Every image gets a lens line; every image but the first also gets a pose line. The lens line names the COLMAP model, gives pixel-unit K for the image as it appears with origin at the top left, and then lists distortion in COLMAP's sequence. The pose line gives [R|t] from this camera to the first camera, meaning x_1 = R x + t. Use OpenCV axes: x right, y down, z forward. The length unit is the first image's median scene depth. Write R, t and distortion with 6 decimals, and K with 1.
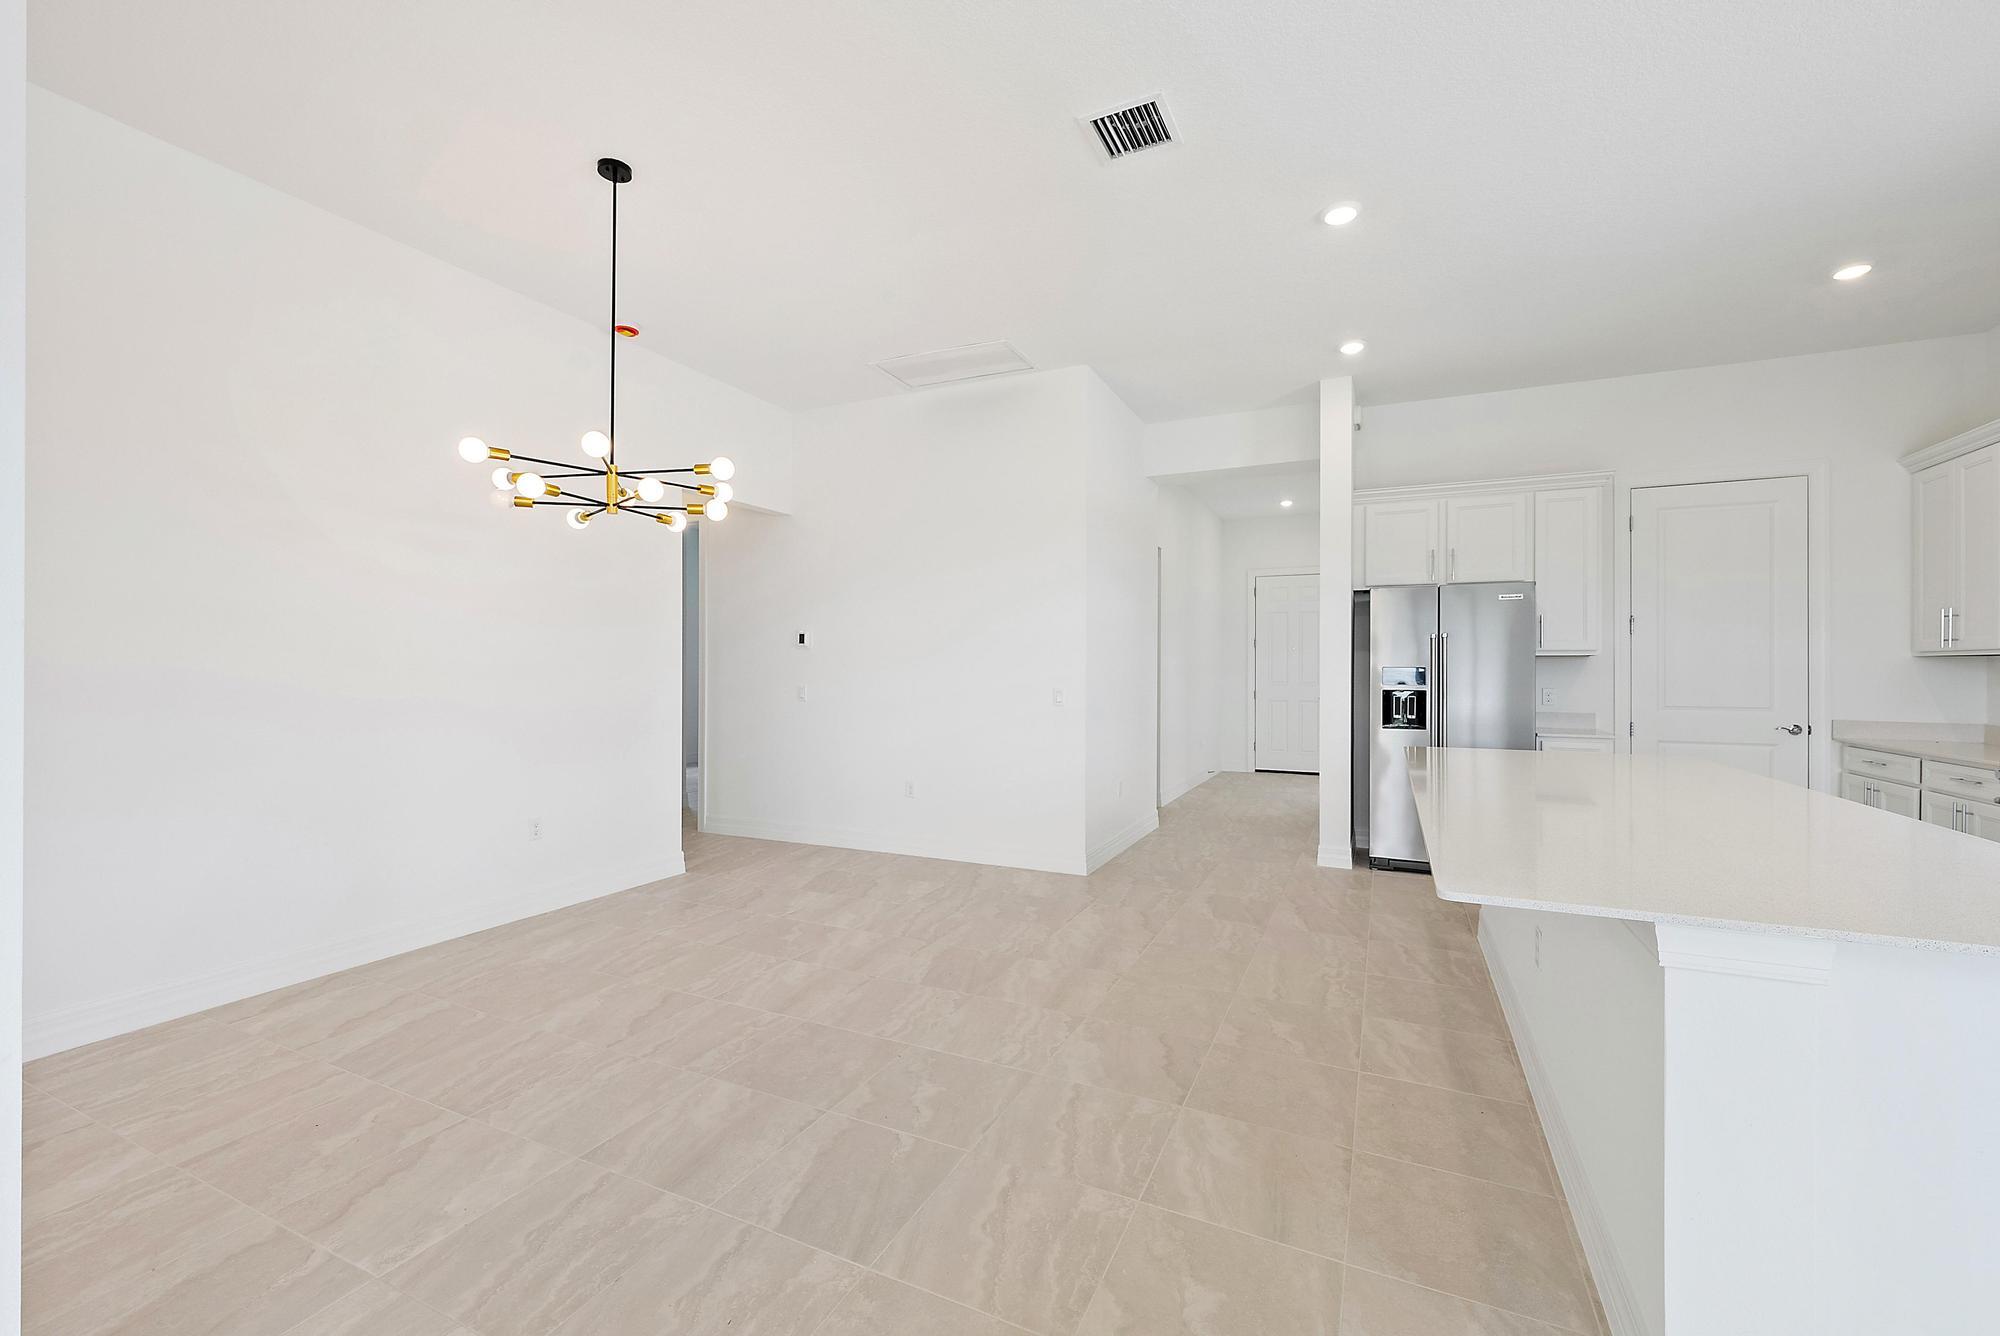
lens RADIAL K [[811.9, 0, 1005.8], [0, 811.9, 664.2], [0, 0, 1]] dist [-0.001013, -0.000004]
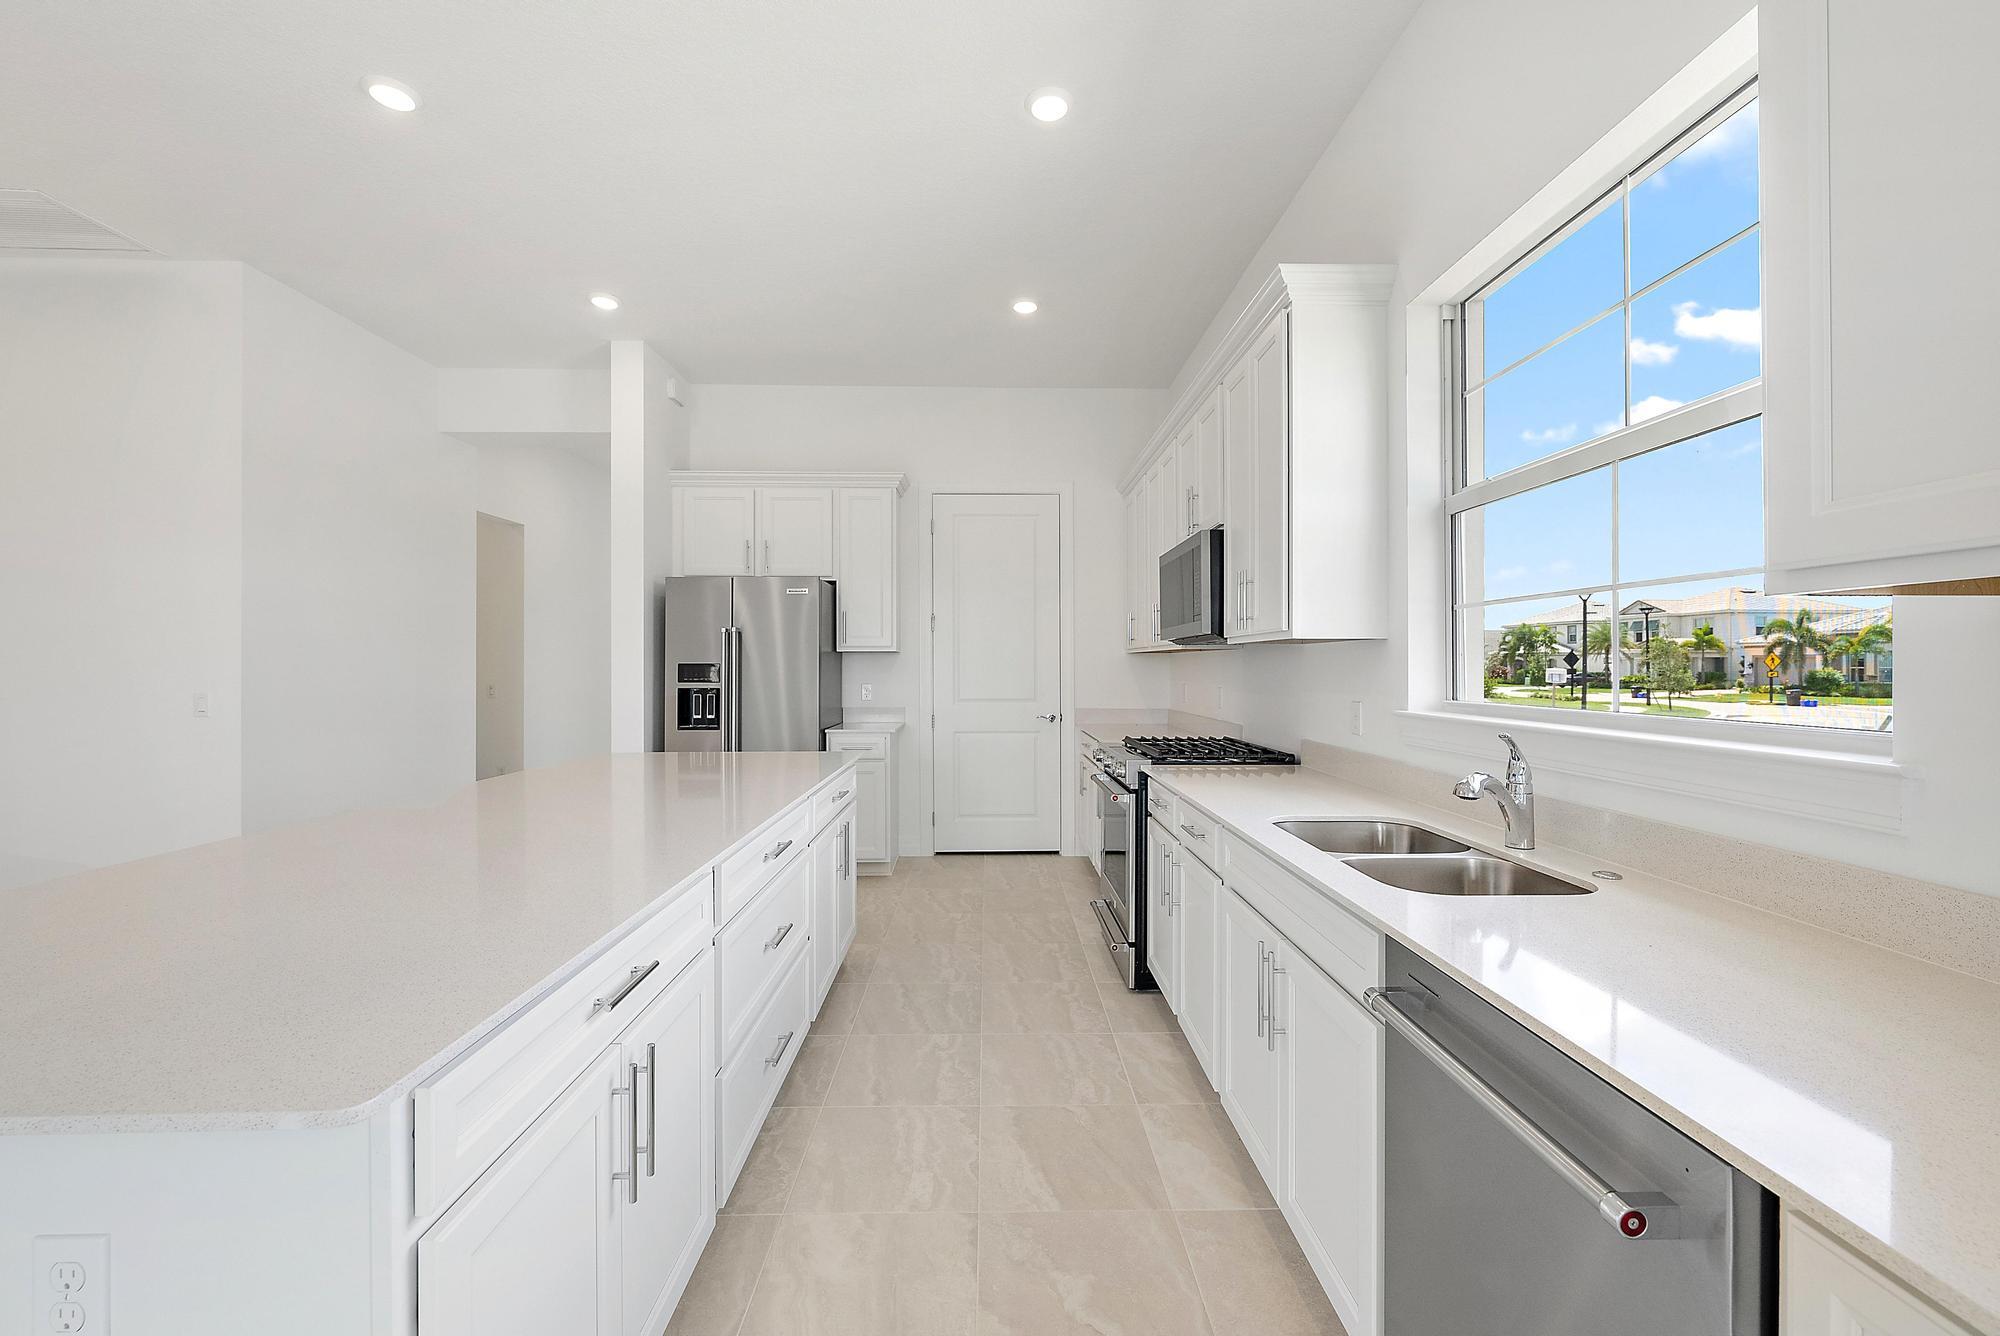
lens RADIAL K [[811.9, 0, 1005.8], [0, 811.9, 664.2], [0, 0, 1]] dist [-0.001013, -0.000004]
pose [[0.894146, -0.002312, 0.447770, 0.525735], [0.000485, 0.999991, 0.004193, 0.001181], [-0.447776, -0.003532, 0.894139, 0.015640]]
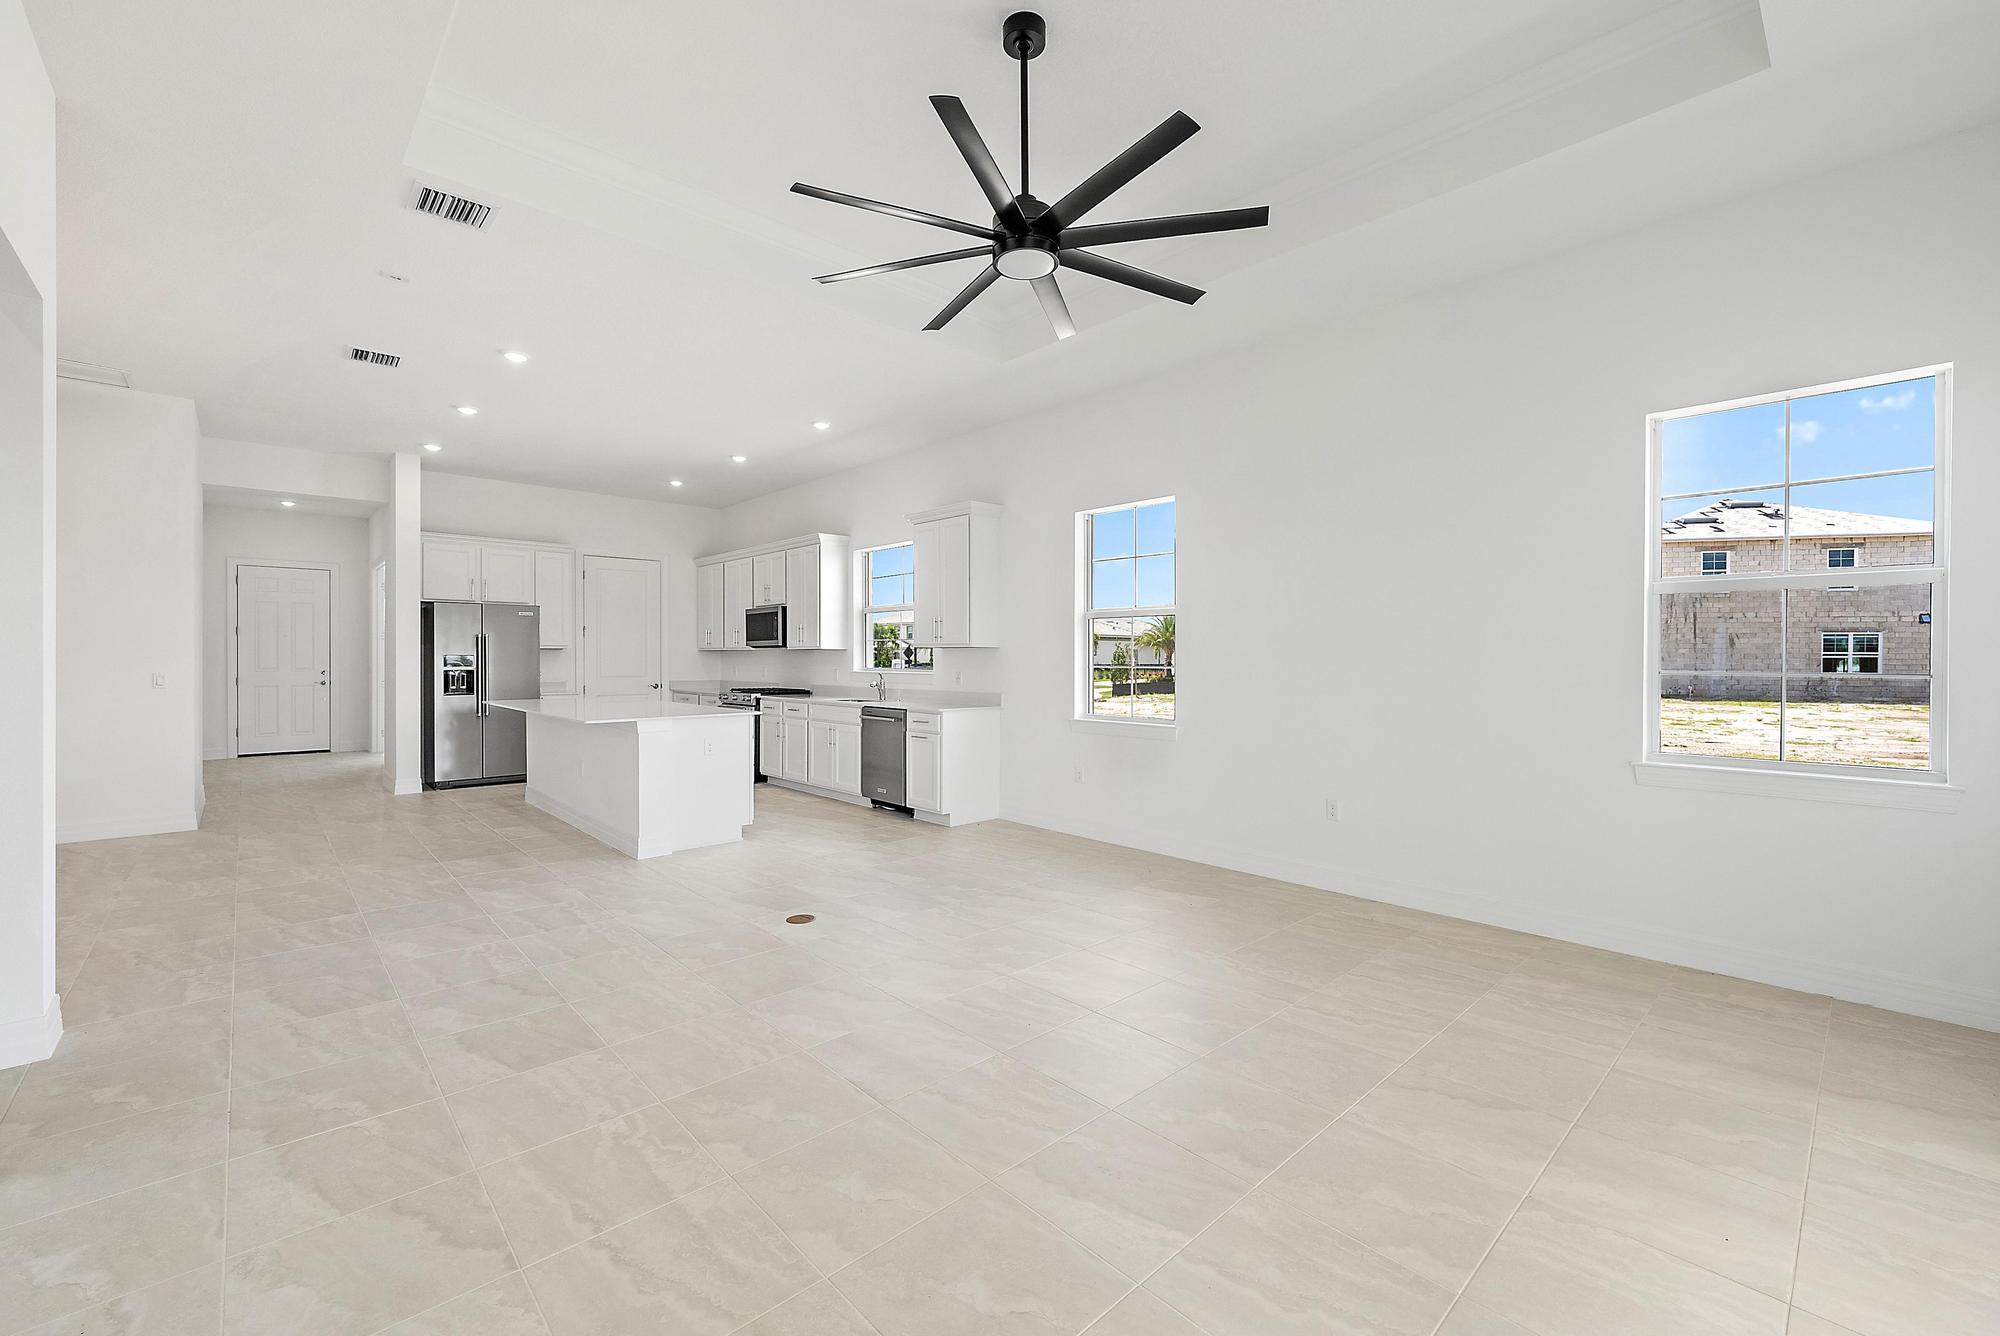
lens RADIAL K [[811.9, 0, 1005.8], [0, 811.9, 664.2], [0, 0, 1]] dist [-0.001013, -0.000004]
pose [[0.371124, -0.009682, 0.928533, -0.753046], [-0.005373, 0.999907, 0.012573, -0.005759], [-0.928568, -0.009656, 0.371037, -0.727283]]
